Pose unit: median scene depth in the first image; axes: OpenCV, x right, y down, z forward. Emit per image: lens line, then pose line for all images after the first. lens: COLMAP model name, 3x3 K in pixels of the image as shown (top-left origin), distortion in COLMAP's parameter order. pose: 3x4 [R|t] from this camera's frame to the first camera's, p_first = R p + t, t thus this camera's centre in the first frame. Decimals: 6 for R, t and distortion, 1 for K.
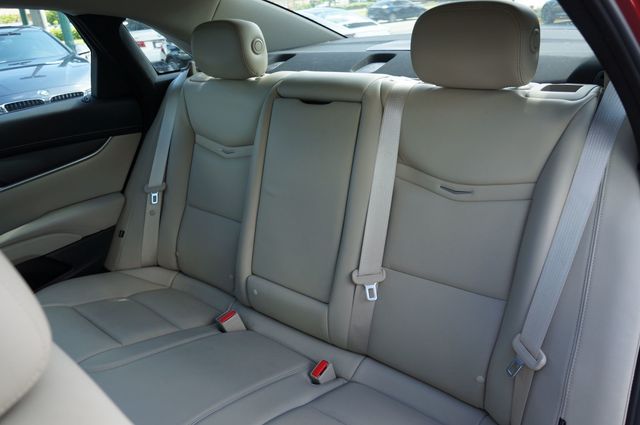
lens RADIAL K [[495.9, 0, 320.0], [0, 495.9, 212.5], [0, 0, 1]] dist [-0.022831, 0.001952]
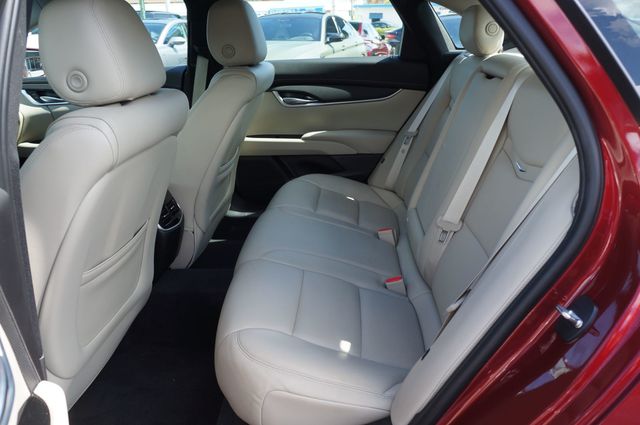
lens RADIAL K [[495.9, 0, 320.0], [0, 495.9, 212.5], [0, 0, 1]] dist [-0.022831, 0.001952]
pose [[0.631290, 0.362450, -0.685641, 0.472354], [-0.345765, 0.922883, 0.169508, 0.004028], [0.694204, 0.130062, 0.707930, -0.048030]]
